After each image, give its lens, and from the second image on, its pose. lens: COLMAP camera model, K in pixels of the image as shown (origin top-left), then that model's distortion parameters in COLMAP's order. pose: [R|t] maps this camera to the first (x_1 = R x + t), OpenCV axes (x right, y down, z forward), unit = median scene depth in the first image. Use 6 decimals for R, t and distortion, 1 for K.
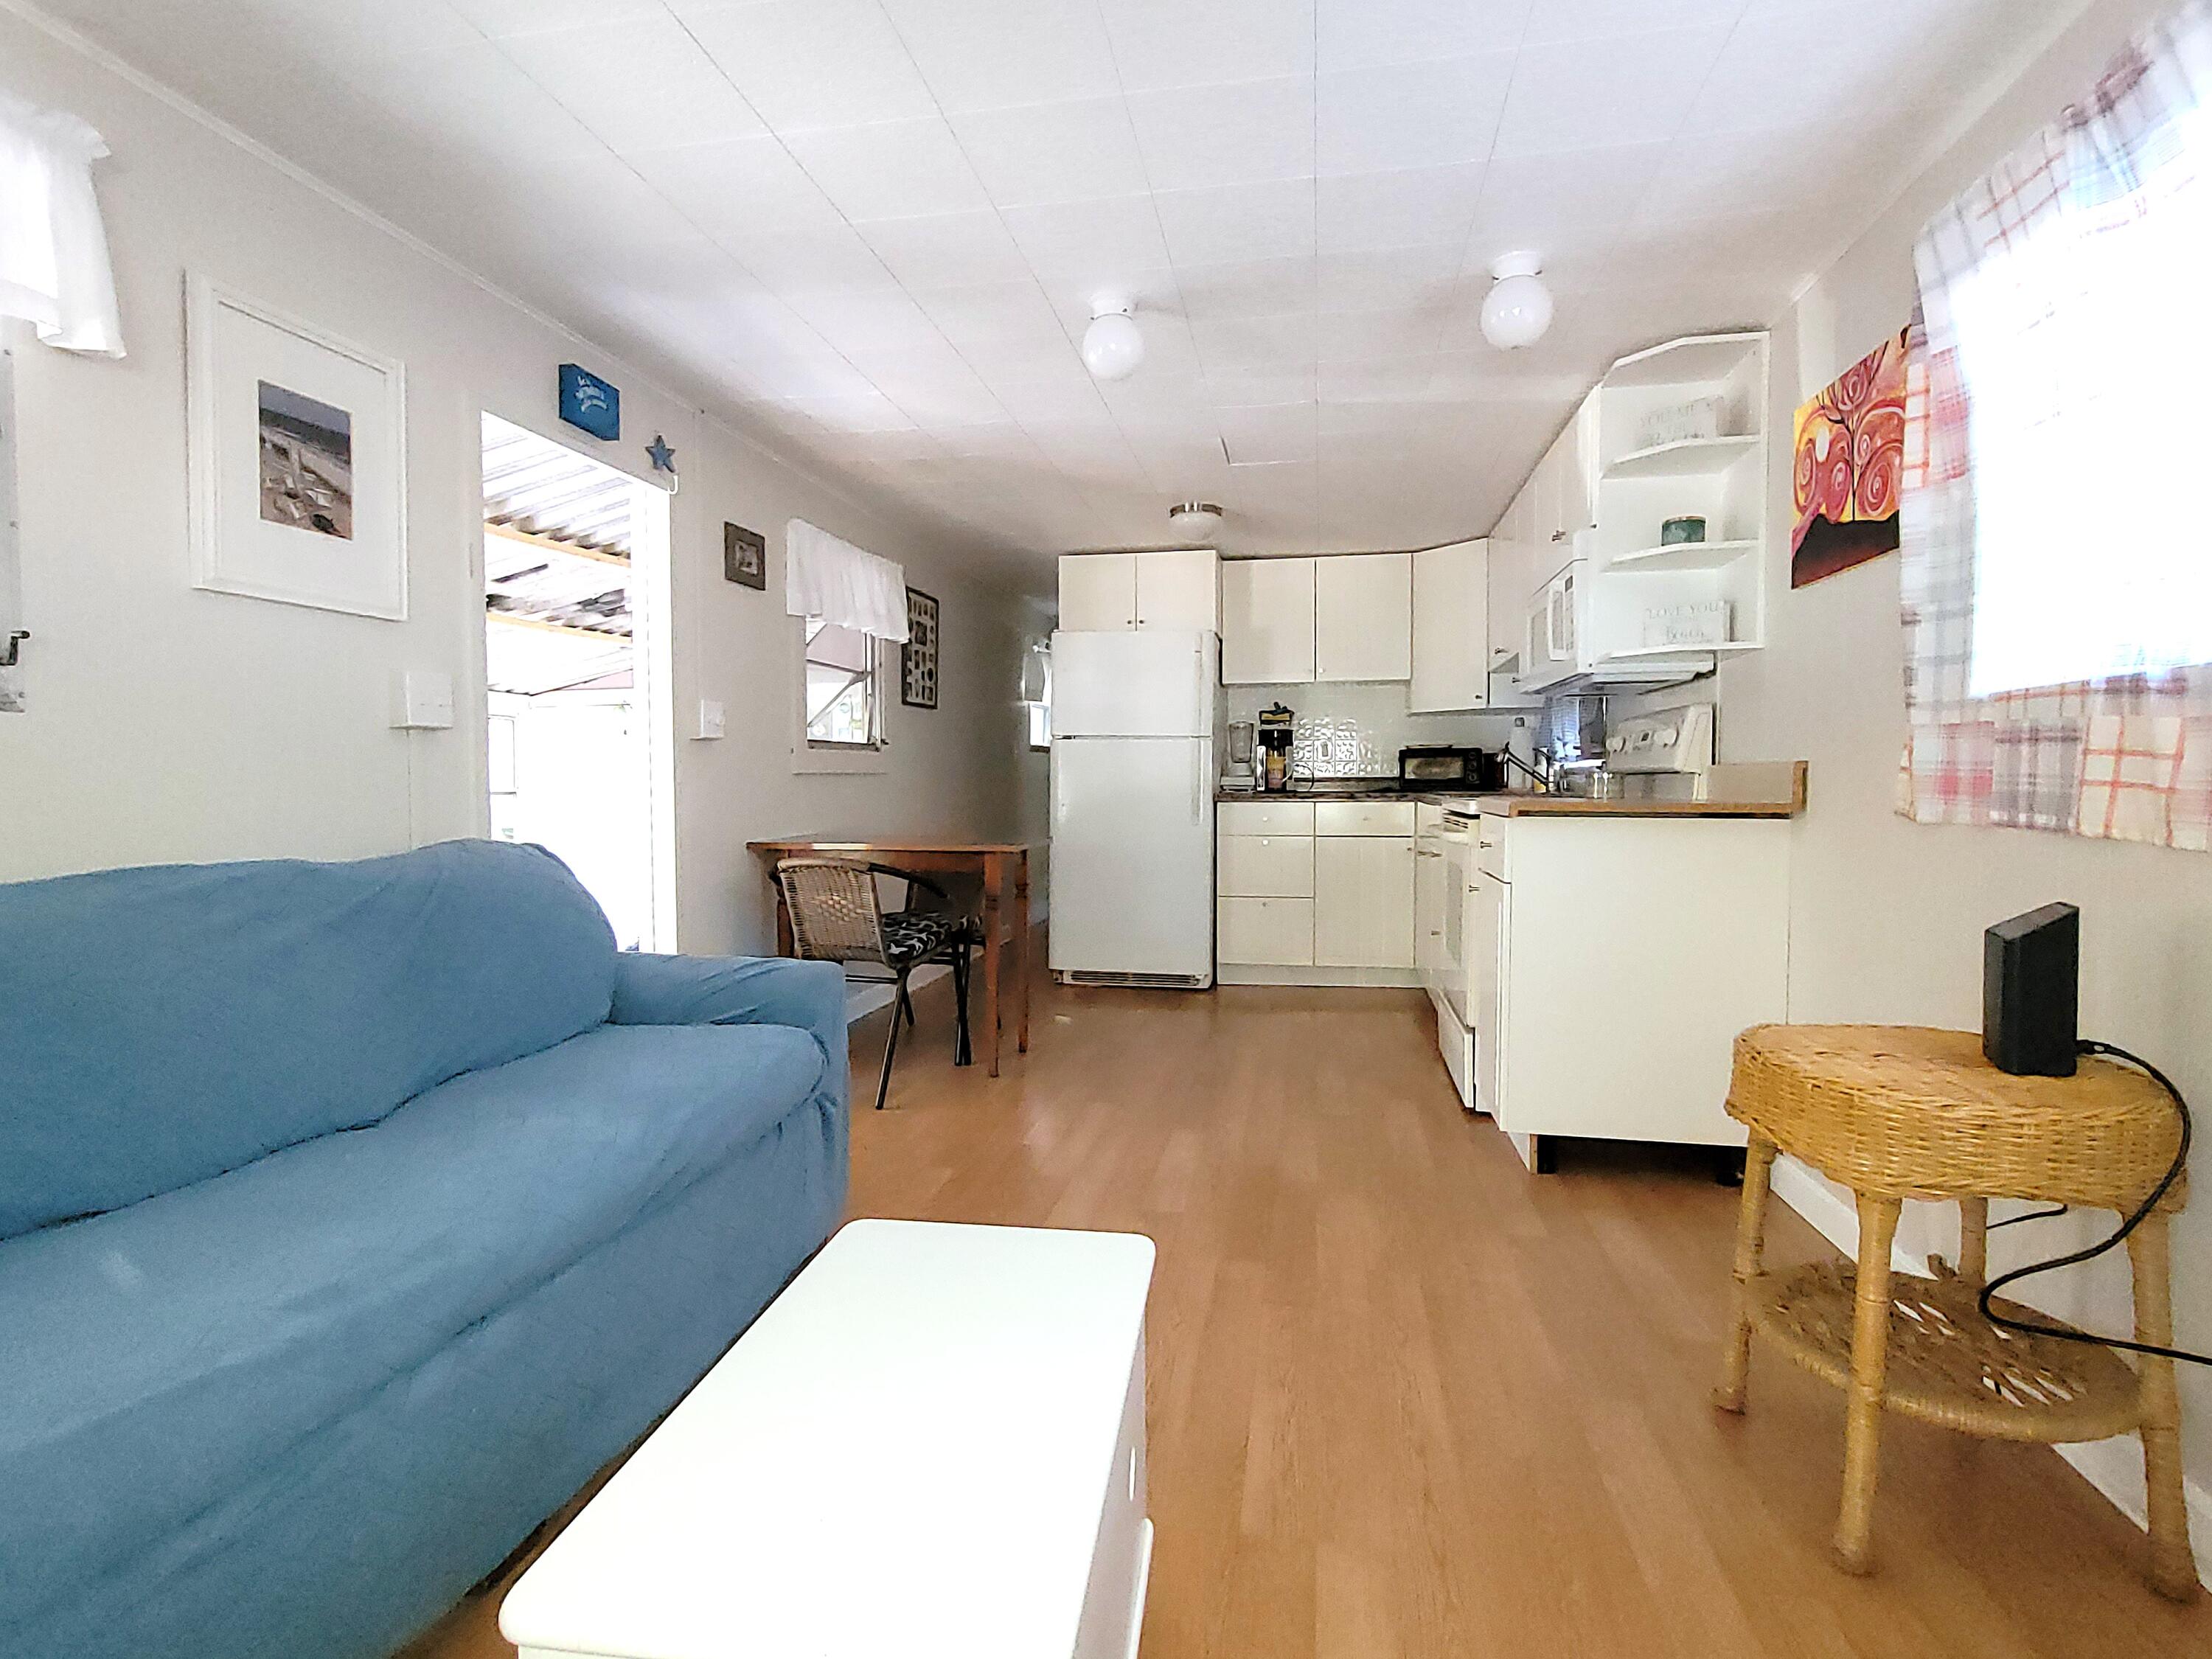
lens RADIAL K [[1105.1, 0, 1119.0], [0, 1105.1, 821.7], [0, 0, 1]] dist [-0.000848, -0.002844]
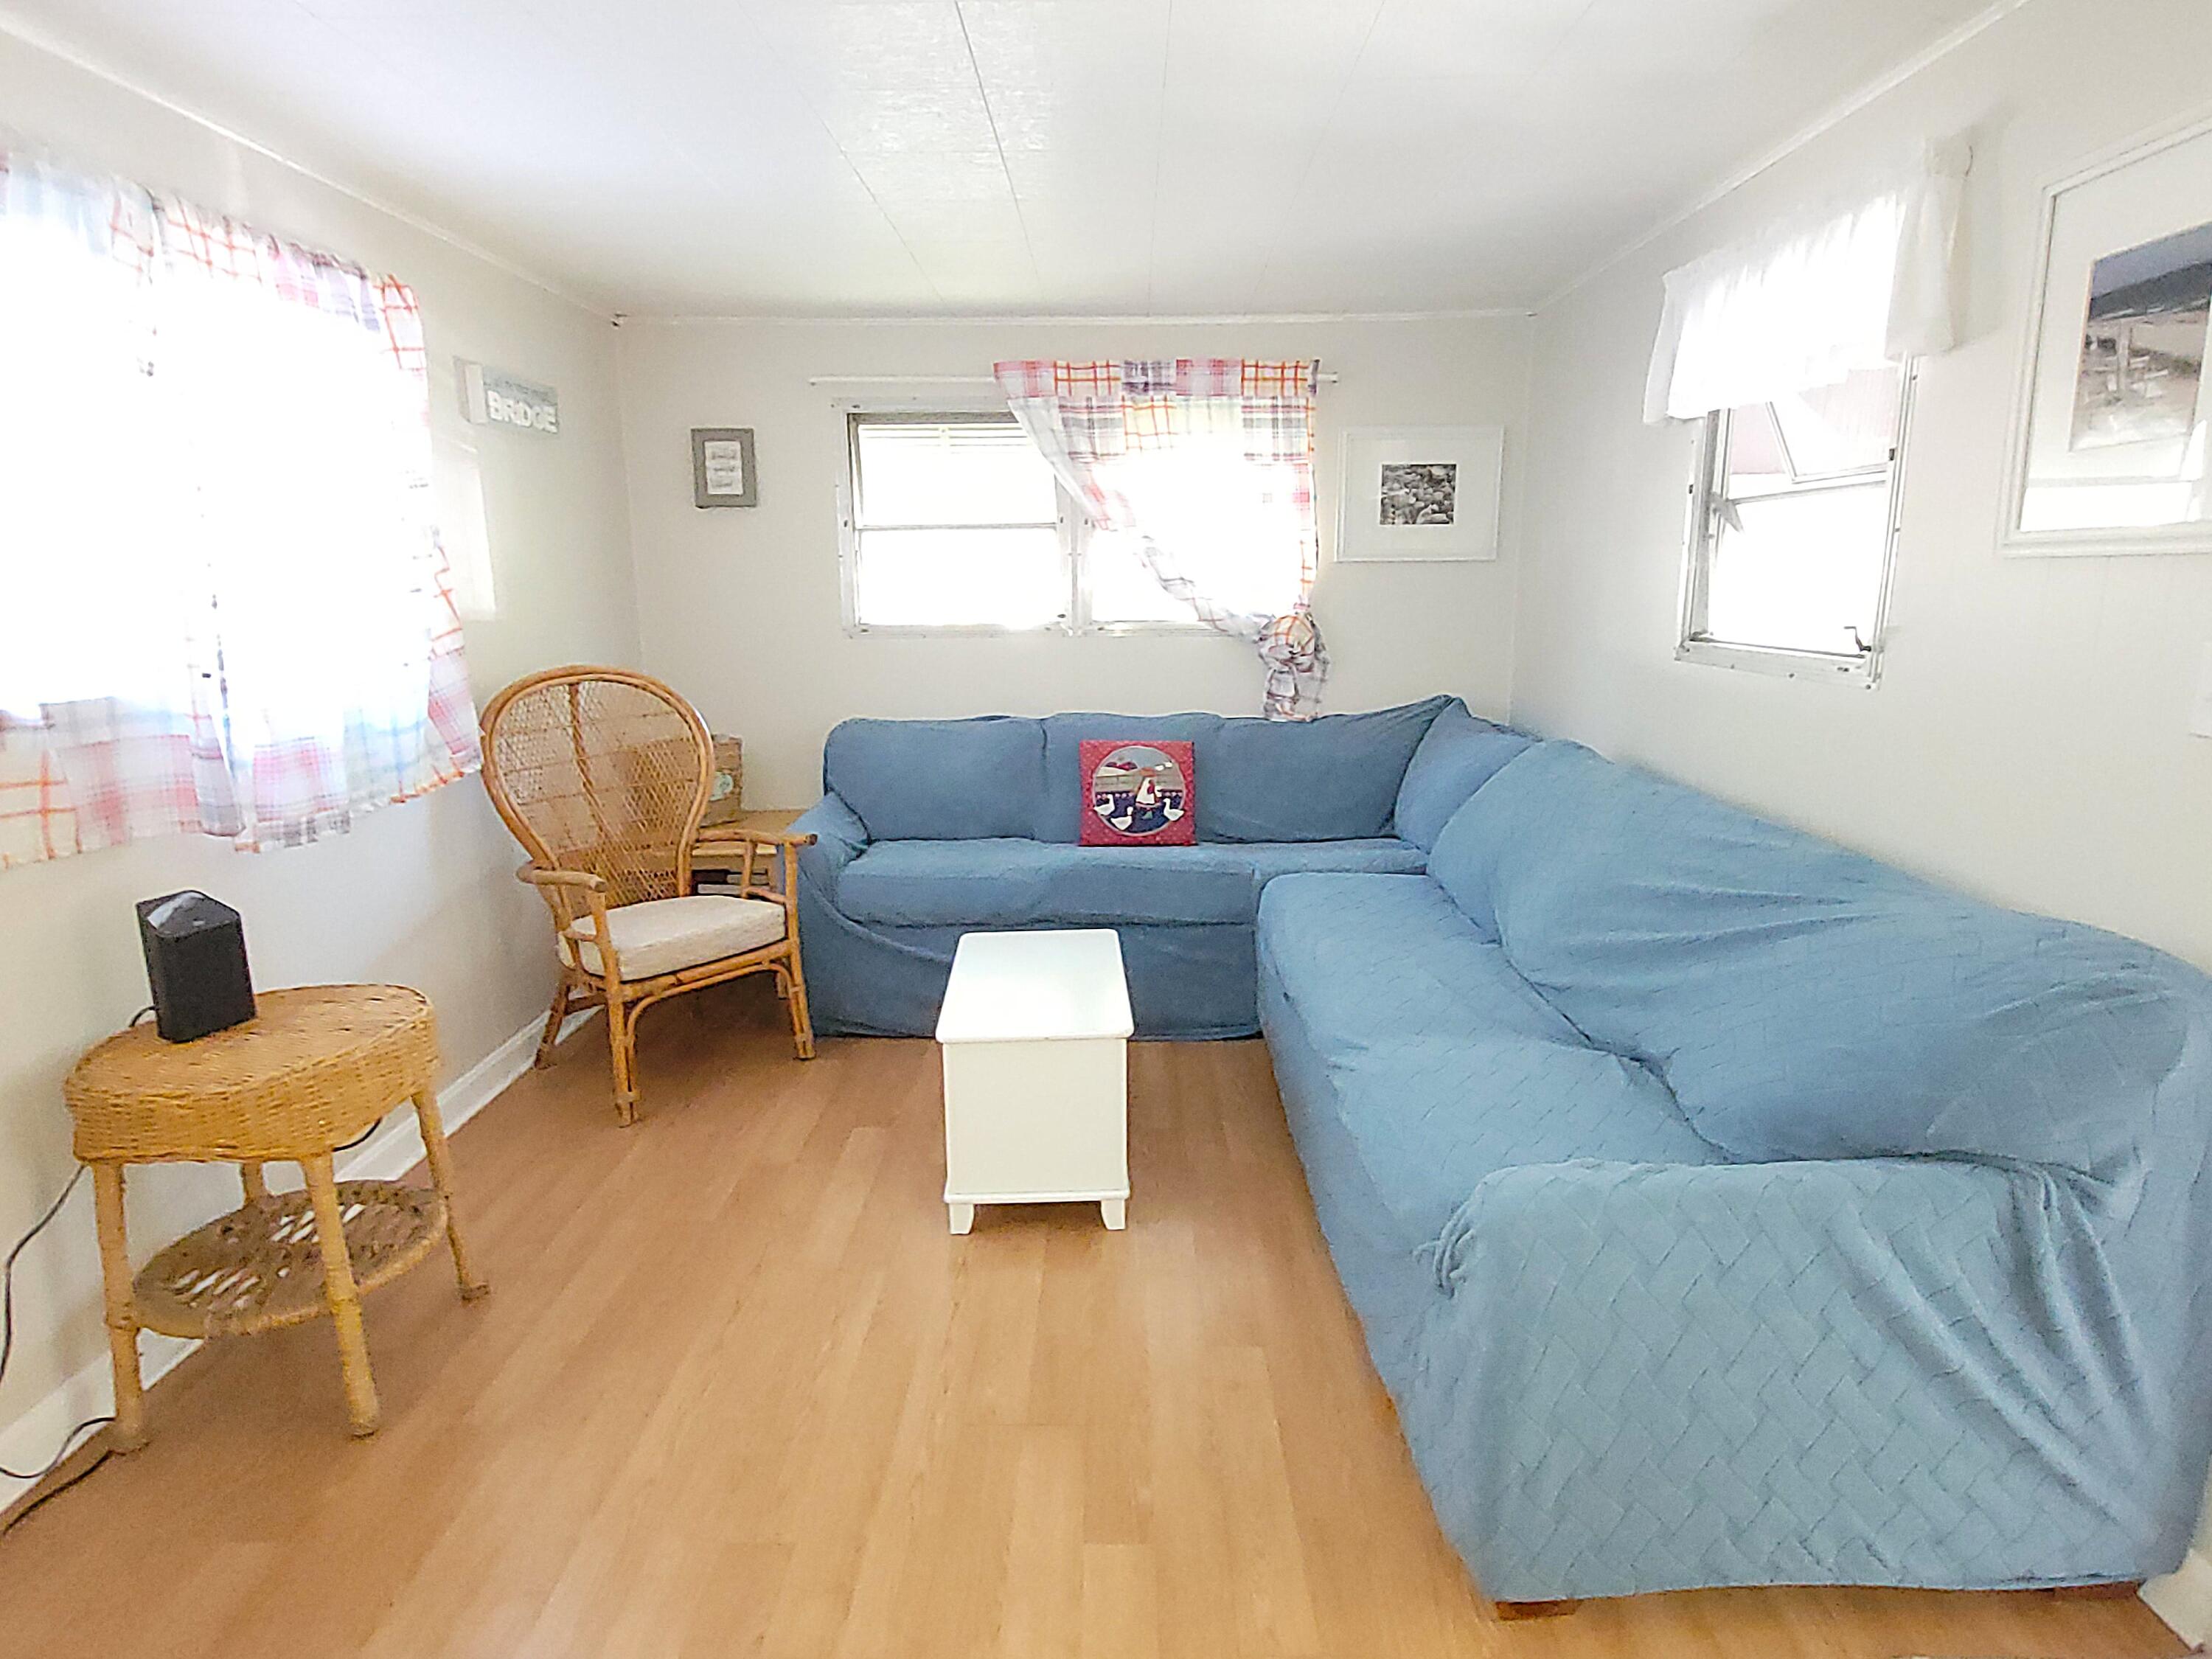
lens RADIAL K [[1185.1, 0, 1110.5], [0, 1185.1, 821.7], [0, 0, 1]] dist [0.006575, 0.000074]
pose [[-0.986237, 0.046213, -0.158750, 0.012256], [0.006629, 0.970424, 0.241315, -0.098904], [0.165207, 0.236942, -0.957374, 0.755174]]
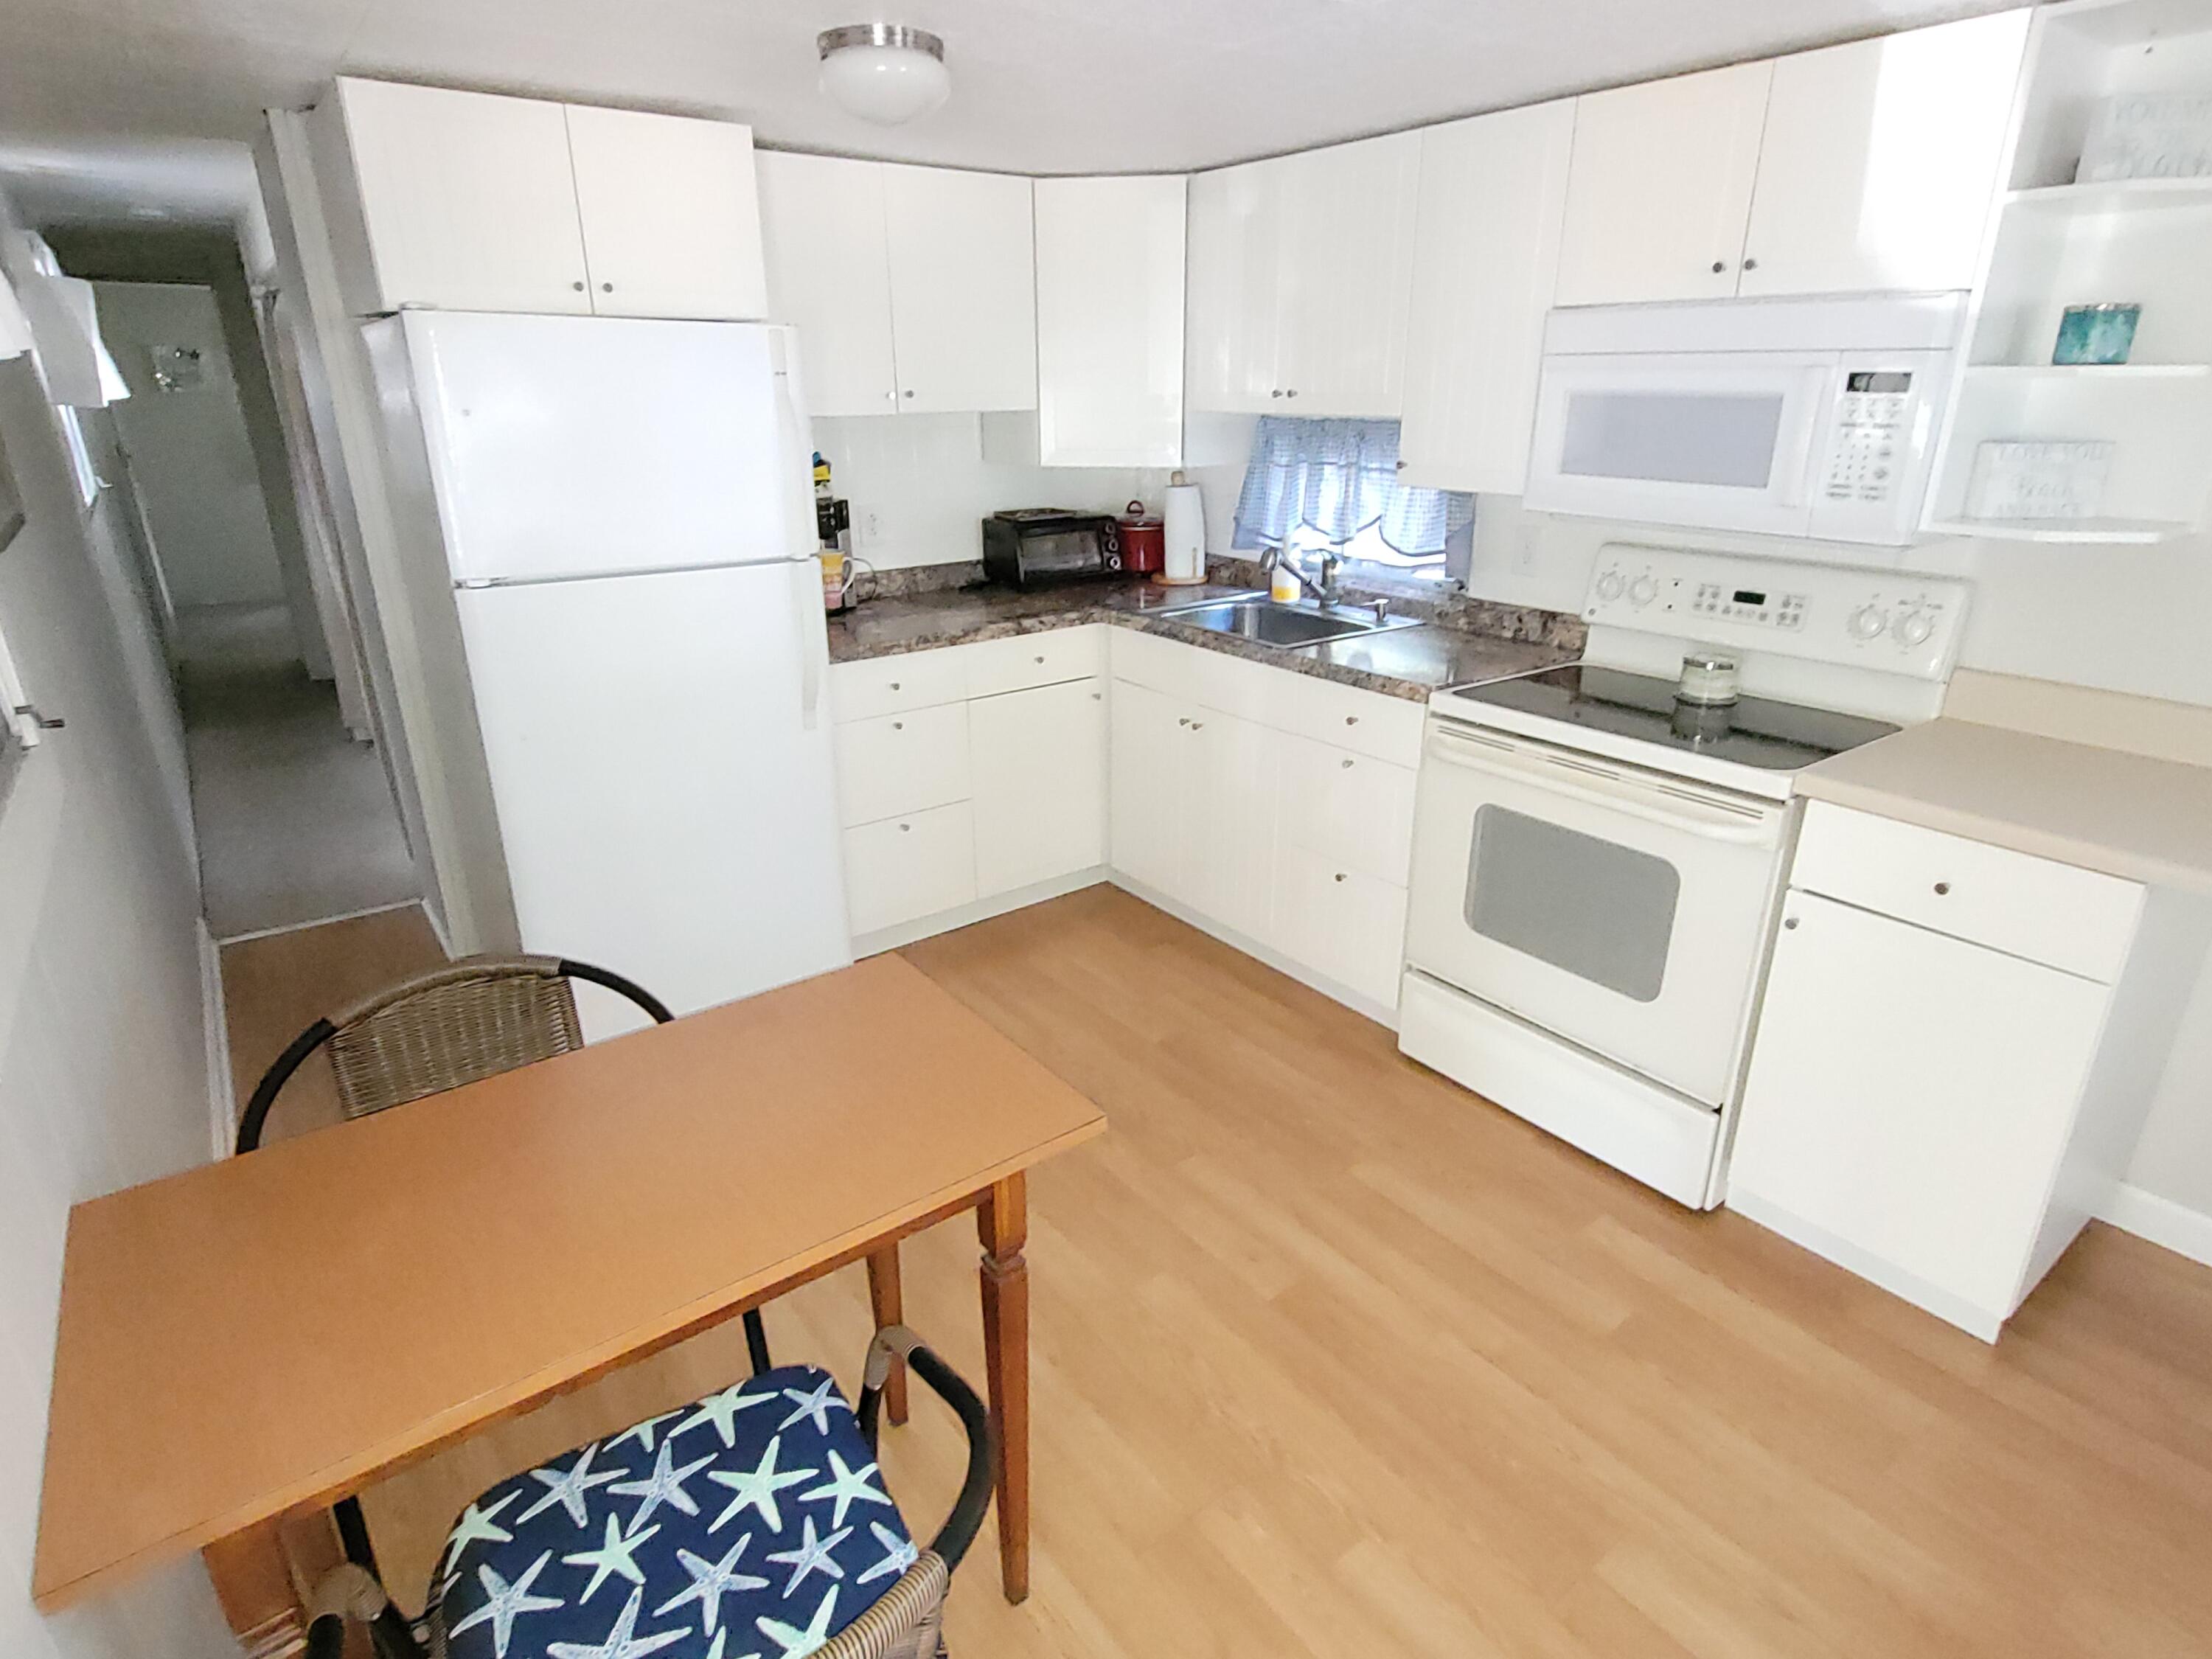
lens RADIAL K [[1174.5, 0, 1109.0], [0, 1174.5, 823.0], [0, 0, 1]] dist [-0.000258, -0.001657]
pose [[0.679321, -0.258824, 0.686683, -0.253941], [0.028245, 0.944266, 0.327970, -0.148455], [-0.733298, -0.203402, 0.648770, 0.596724]]
